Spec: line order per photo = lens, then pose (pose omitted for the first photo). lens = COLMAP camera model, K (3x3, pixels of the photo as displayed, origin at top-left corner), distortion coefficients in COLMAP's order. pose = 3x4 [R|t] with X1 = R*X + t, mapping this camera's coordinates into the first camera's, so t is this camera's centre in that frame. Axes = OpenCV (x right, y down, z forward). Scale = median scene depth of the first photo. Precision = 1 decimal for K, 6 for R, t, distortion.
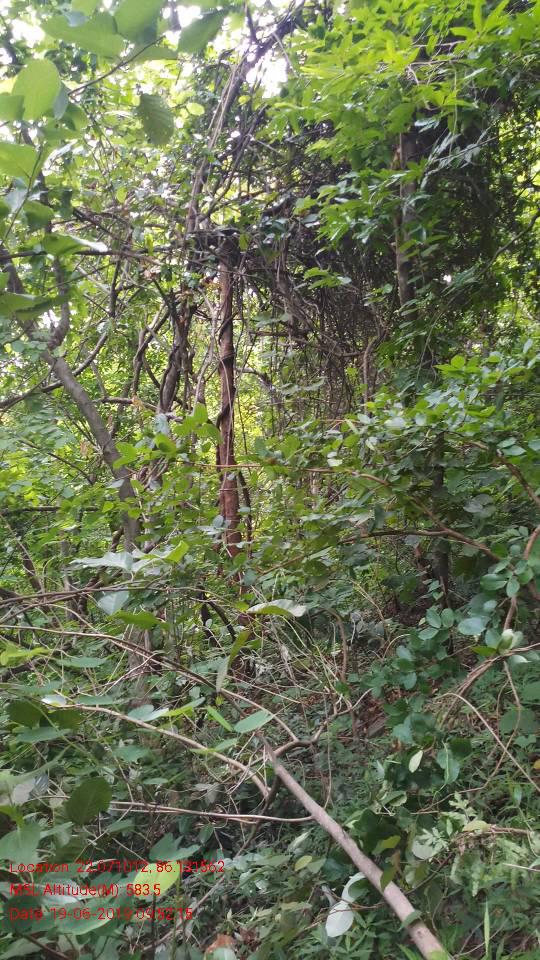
lens RADIAL K [[772.6, 0, 270.0], [0, 772.6, 480.0], [0, 0, 1]] dist [-0.015556, -0.006245]
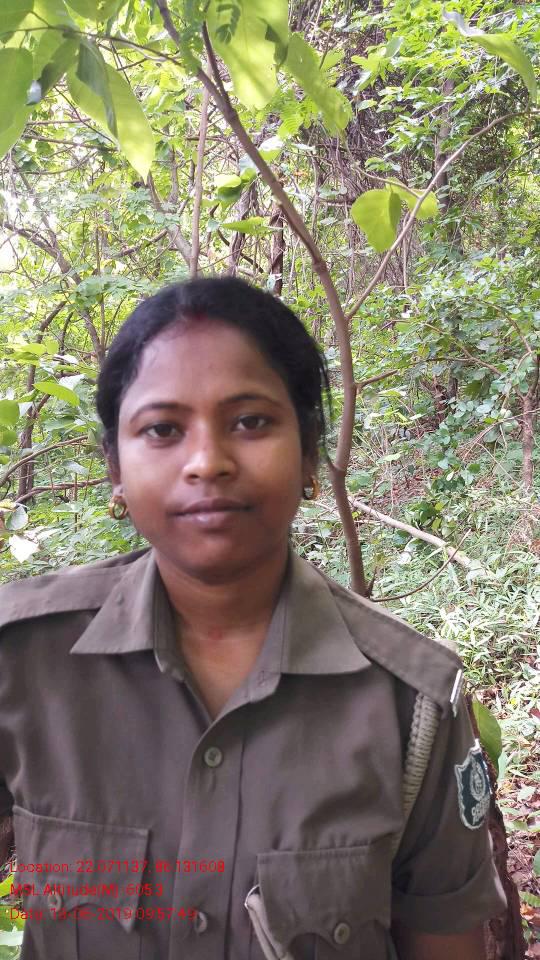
lens RADIAL K [[772.6, 0, 270.0], [0, 772.6, 480.0], [0, 0, 1]] dist [-0.015556, -0.006245]
pose [[0.999659, 0.021033, 0.015476, -0.261218], [-0.023745, 0.978780, 0.203532, -0.007419], [-0.010867, -0.203830, 0.978946, -0.796381]]
